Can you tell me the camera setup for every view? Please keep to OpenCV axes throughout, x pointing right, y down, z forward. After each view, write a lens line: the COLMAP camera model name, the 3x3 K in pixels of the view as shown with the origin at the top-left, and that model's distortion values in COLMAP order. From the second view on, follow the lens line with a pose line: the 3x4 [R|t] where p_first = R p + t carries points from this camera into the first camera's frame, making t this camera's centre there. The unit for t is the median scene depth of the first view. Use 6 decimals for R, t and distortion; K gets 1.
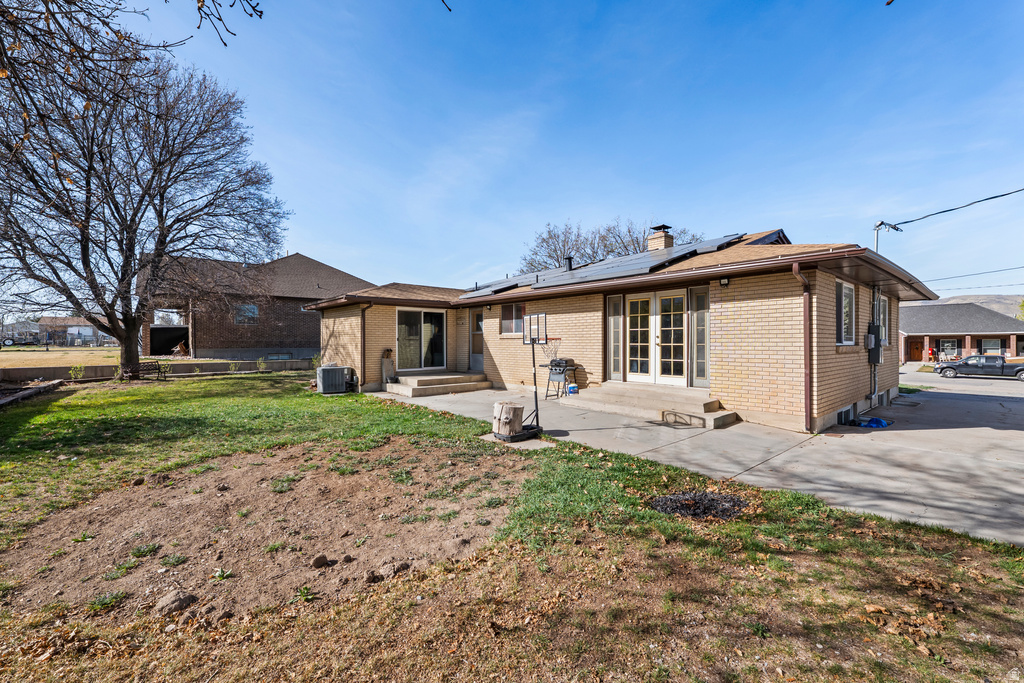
lens RADIAL K [[419.8, 0, 512.0], [0, 419.8, 340.4], [0, 0, 1]] dist [0.001733, 0.000338]
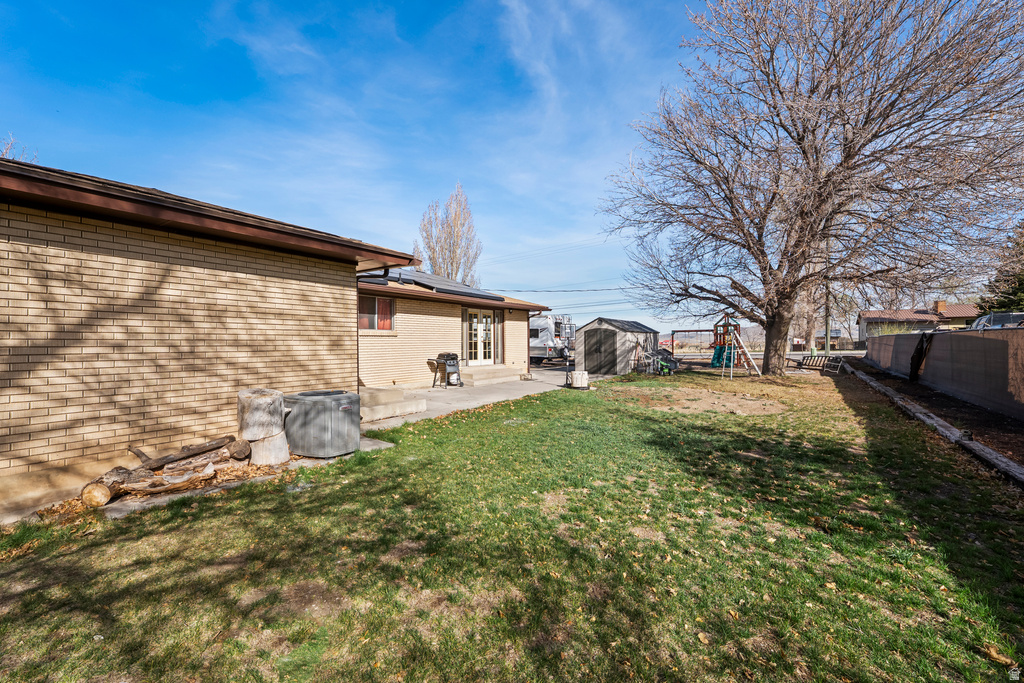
lens RADIAL K [[419.8, 0, 512.0], [0, 419.8, 342.0], [0, 0, 1]] dist [0.001733, 0.000338]
pose [[-0.271112, 0.001579, 0.962546, -1.234529], [0.004319, 0.999991, -0.000424, 0.012995], [-0.962538, 0.004042, -0.271117, 1.284903]]
